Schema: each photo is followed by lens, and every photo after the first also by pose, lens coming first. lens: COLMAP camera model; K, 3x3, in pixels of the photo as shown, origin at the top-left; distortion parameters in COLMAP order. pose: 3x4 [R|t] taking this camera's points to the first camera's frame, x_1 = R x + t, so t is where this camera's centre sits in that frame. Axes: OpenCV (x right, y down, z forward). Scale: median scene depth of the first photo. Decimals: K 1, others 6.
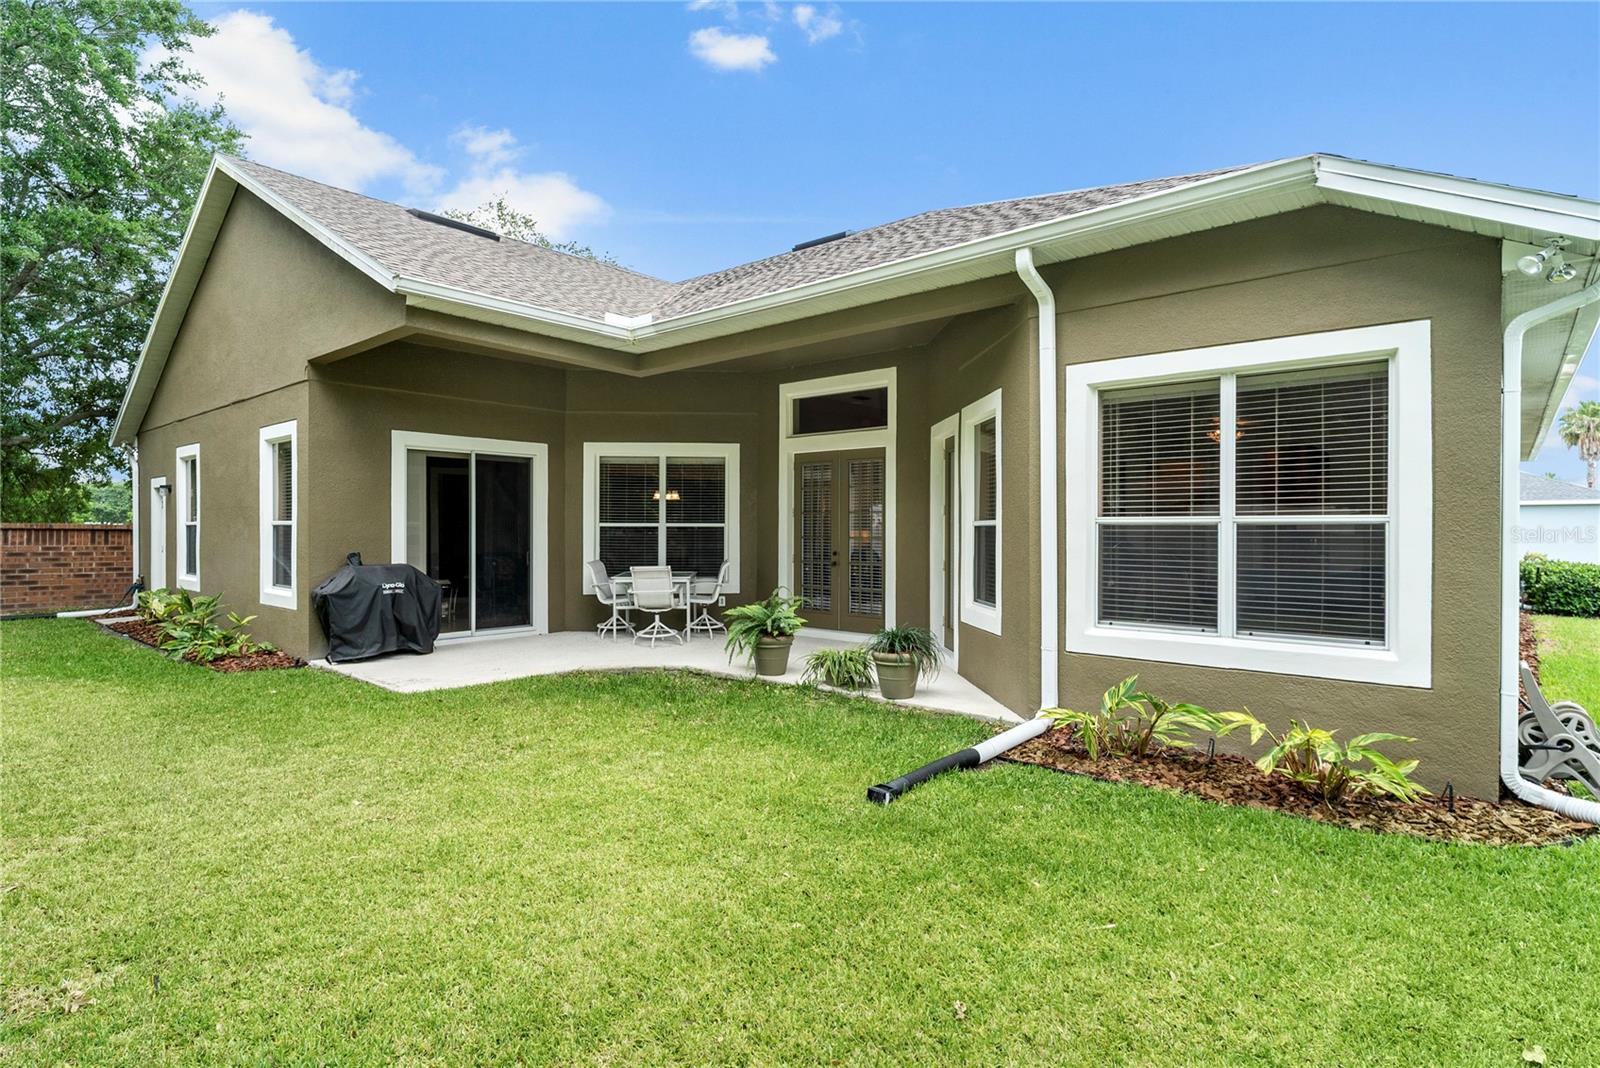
lens RADIAL K [[824.0, 0, 801.4], [0, 824.0, 526.3], [0, 0, 1]] dist [-0.003509, 0.000651]
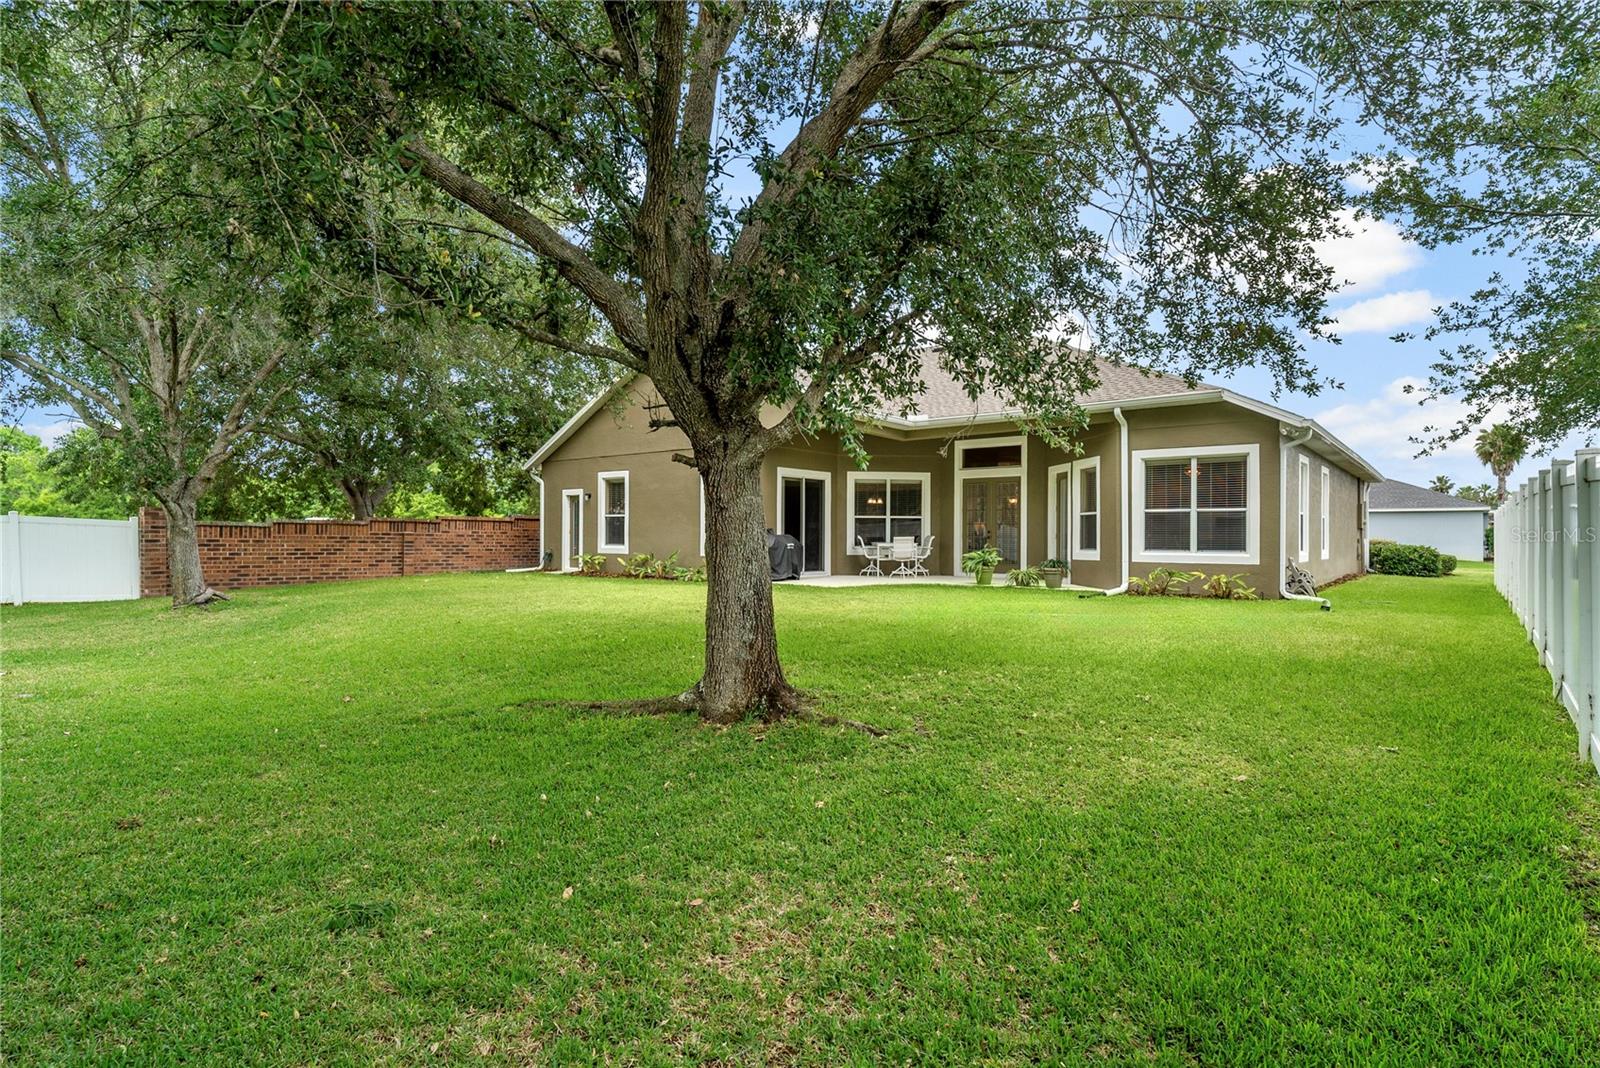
lens RADIAL K [[824.0, 0, 801.4], [0, 824.0, 526.3], [0, 0, 1]] dist [-0.003509, 0.000651]
pose [[0.999517, 0.003108, 0.030928, -0.508673], [-0.002837, 0.999957, -0.008826, 0.043094], [-0.030954, 0.008734, 0.999483, -0.989756]]
